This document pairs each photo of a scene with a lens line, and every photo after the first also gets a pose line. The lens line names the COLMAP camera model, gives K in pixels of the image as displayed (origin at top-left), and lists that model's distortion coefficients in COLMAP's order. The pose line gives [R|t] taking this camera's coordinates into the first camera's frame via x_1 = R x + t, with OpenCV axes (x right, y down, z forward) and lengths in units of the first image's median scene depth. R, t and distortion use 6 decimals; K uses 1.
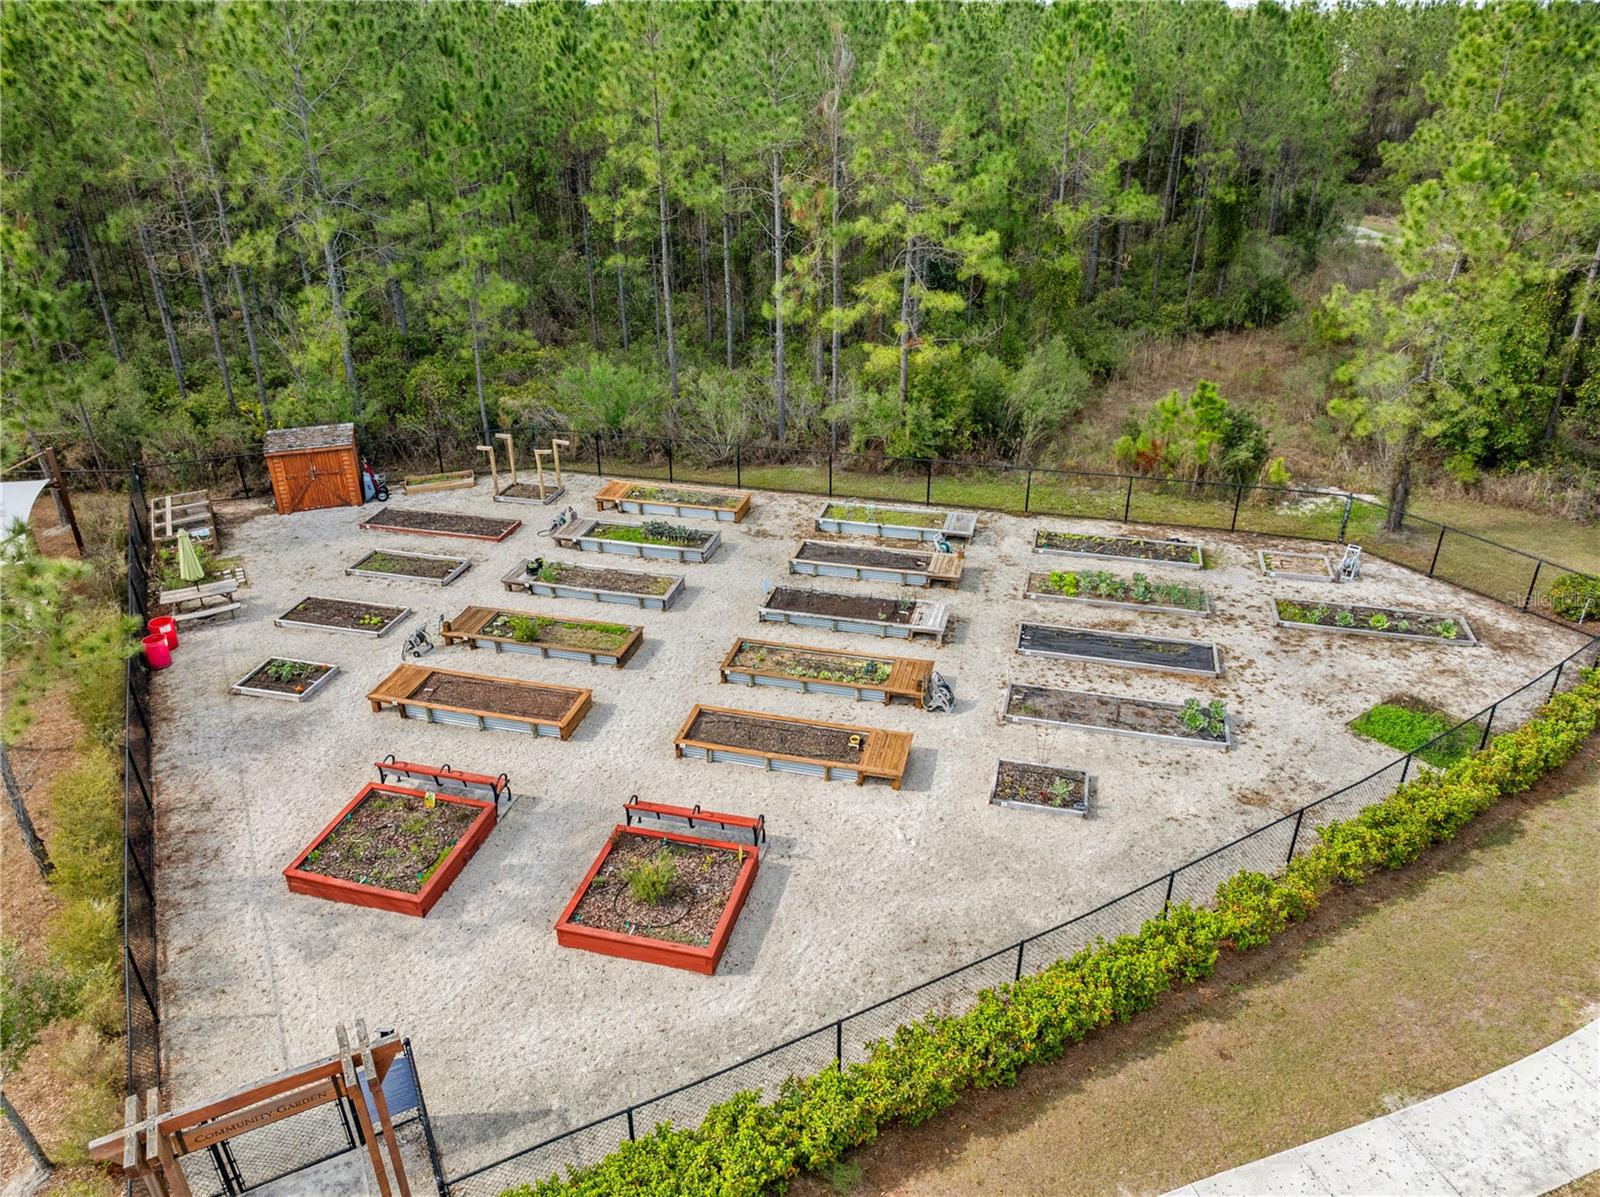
lens RADIAL K [[1113.1, 0, 790.7], [0, 1113.1, 597.3], [0, 0, 1]] dist [-0.043053, 0.012332]
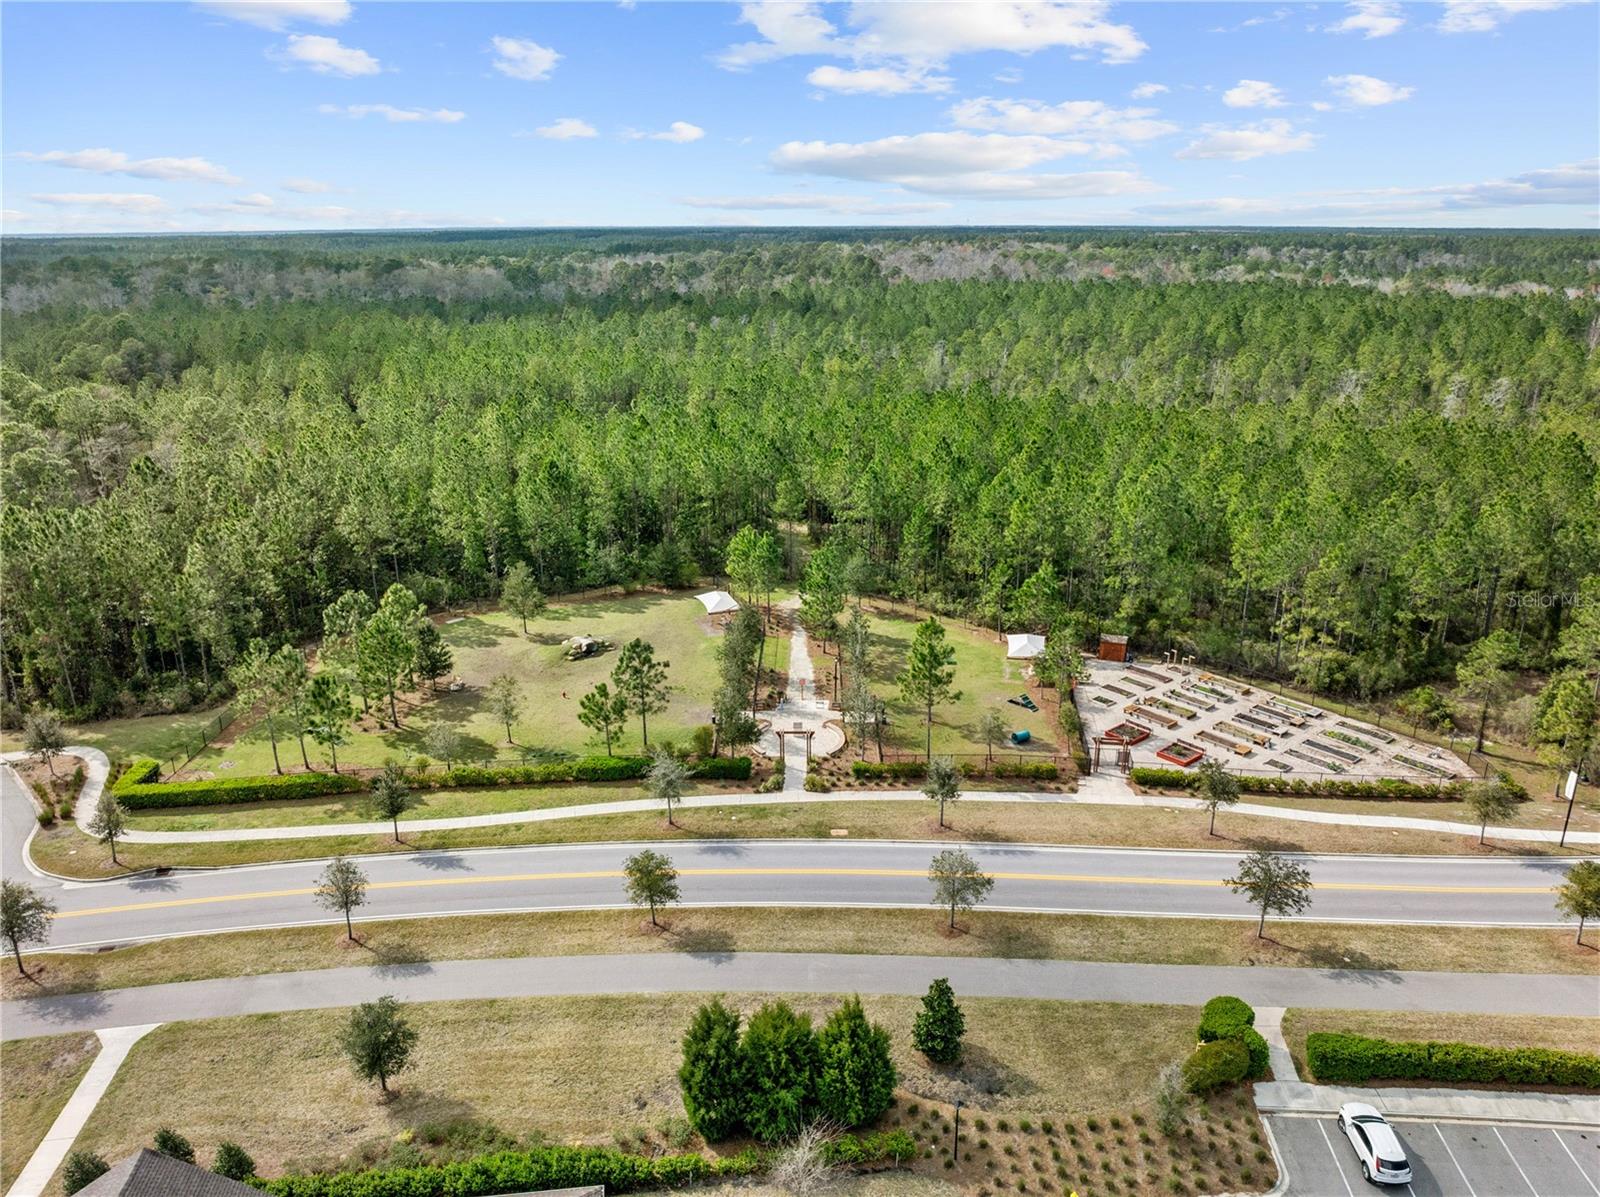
lens RADIAL K [[1113.1, 0, 790.7], [0, 1113.1, 597.3], [0, 0, 1]] dist [-0.043053, 0.012332]
pose [[0.805074, 0.188098, -0.562562, 0.709572], [-0.271035, 0.960248, -0.066806, 0.249205], [0.527633, 0.206257, 0.824052, -2.580621]]
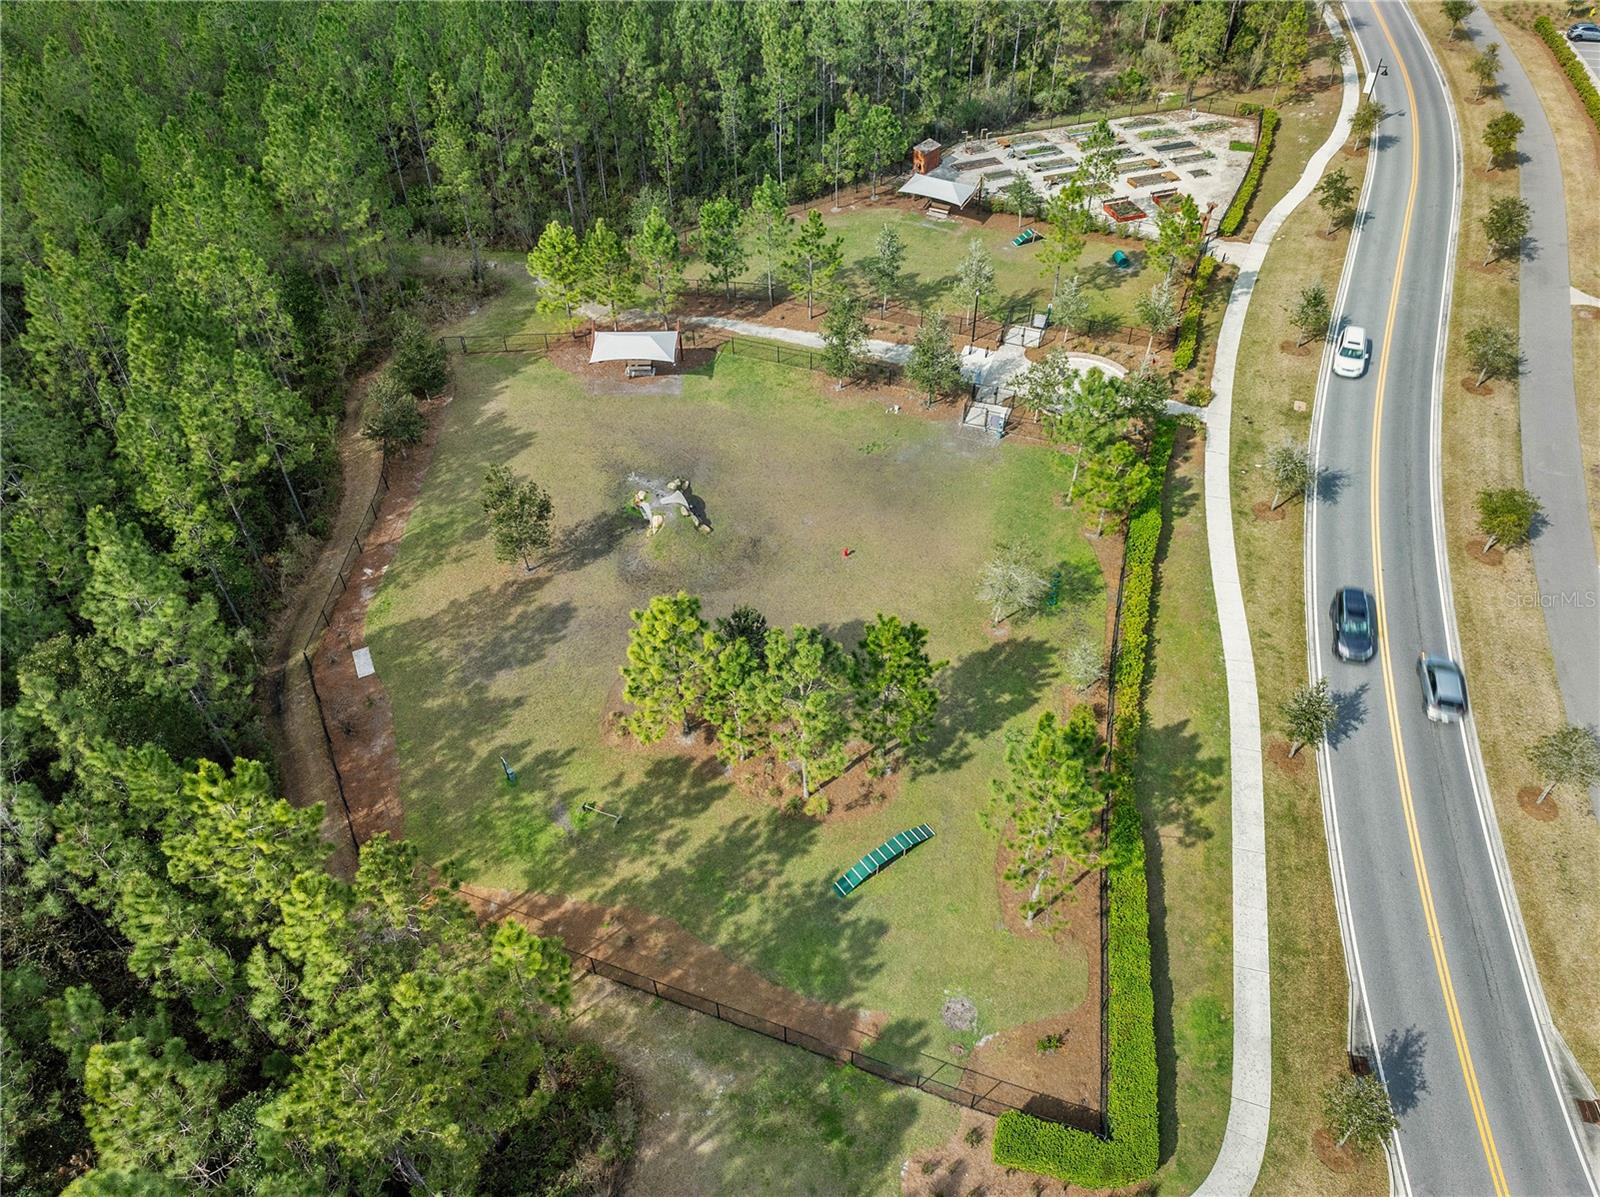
lens RADIAL K [[1113.1, 0, 790.7], [0, 1113.1, 597.3], [0, 0, 1]] dist [-0.043053, 0.012332]
pose [[0.836518, -0.394443, 0.380332, -2.788739], [0.261347, 0.897290, 0.355765, -0.249831], [-0.481598, -0.198205, 0.853685, -1.904274]]
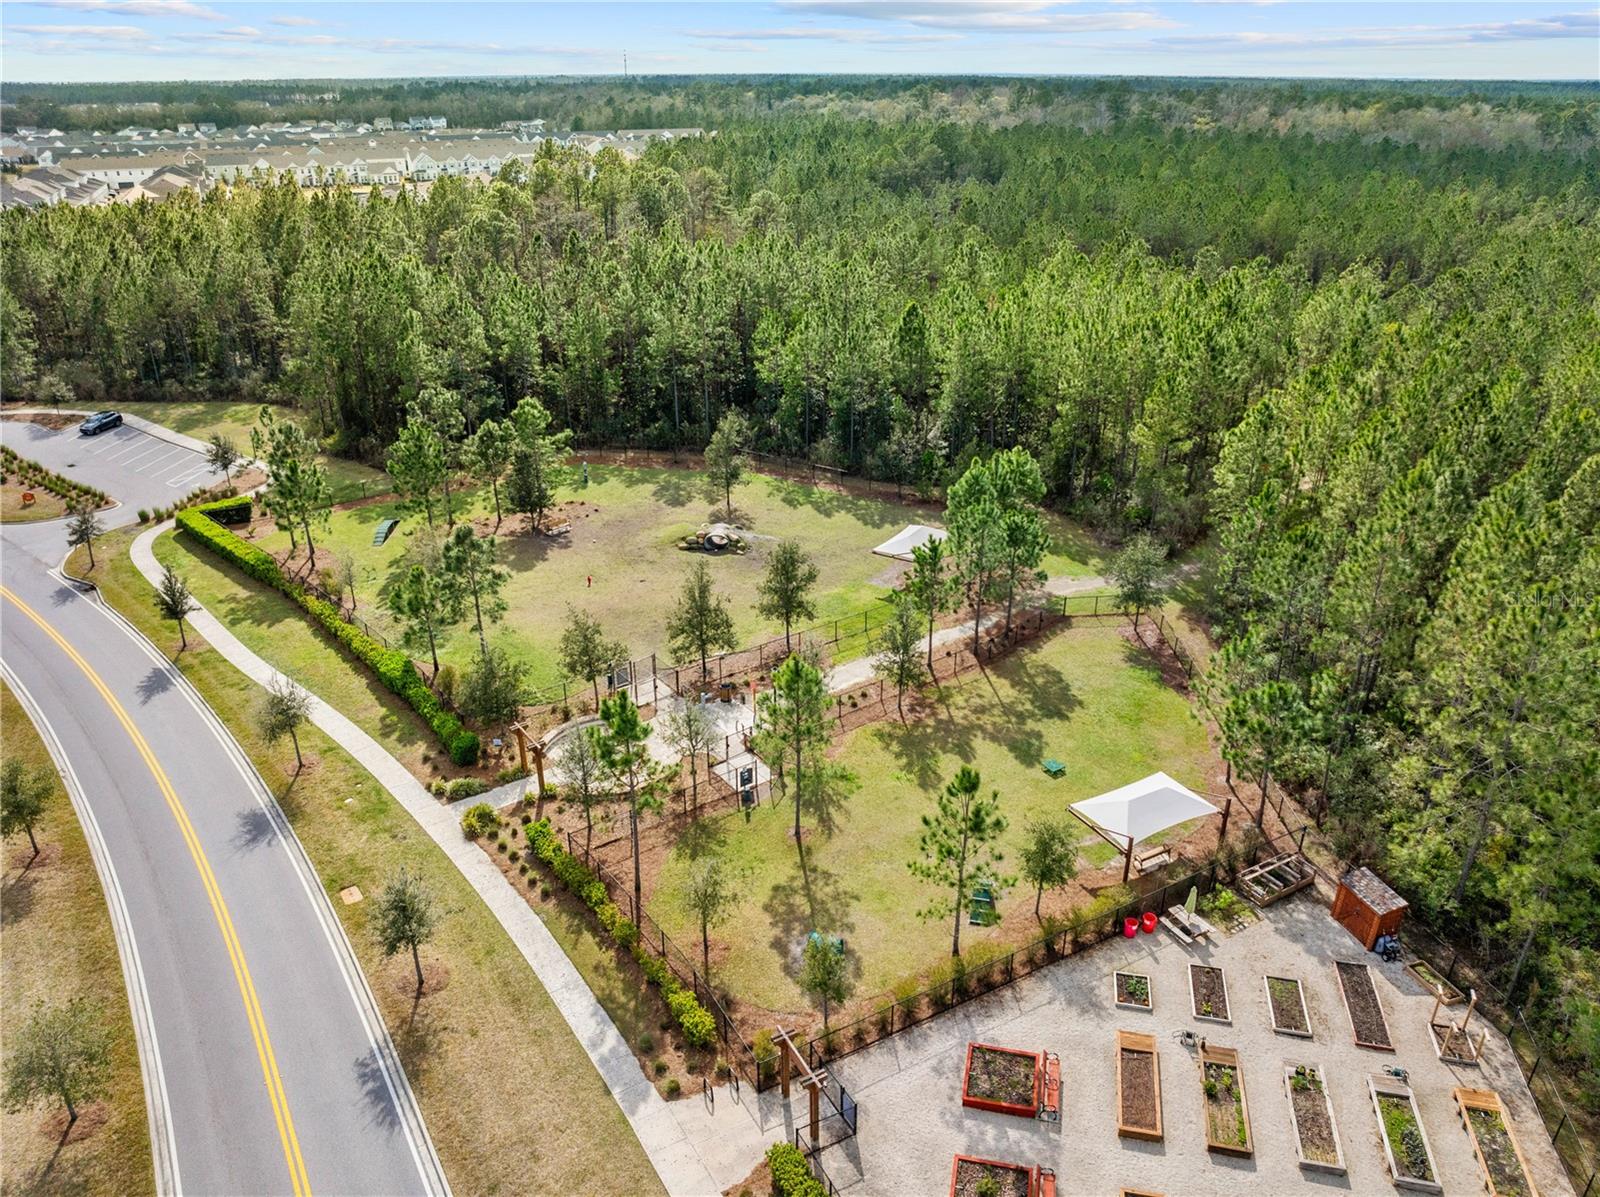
lens RADIAL K [[1113.1, 0, 790.7], [0, 1113.1, 597.3], [0, 0, 1]] dist [-0.043053, 0.012332]
pose [[0.017821, 0.429319, -0.902977, 0.737702], [-0.452814, 0.808659, 0.375539, -0.729590], [0.891427, 0.402188, 0.208813, -0.105904]]
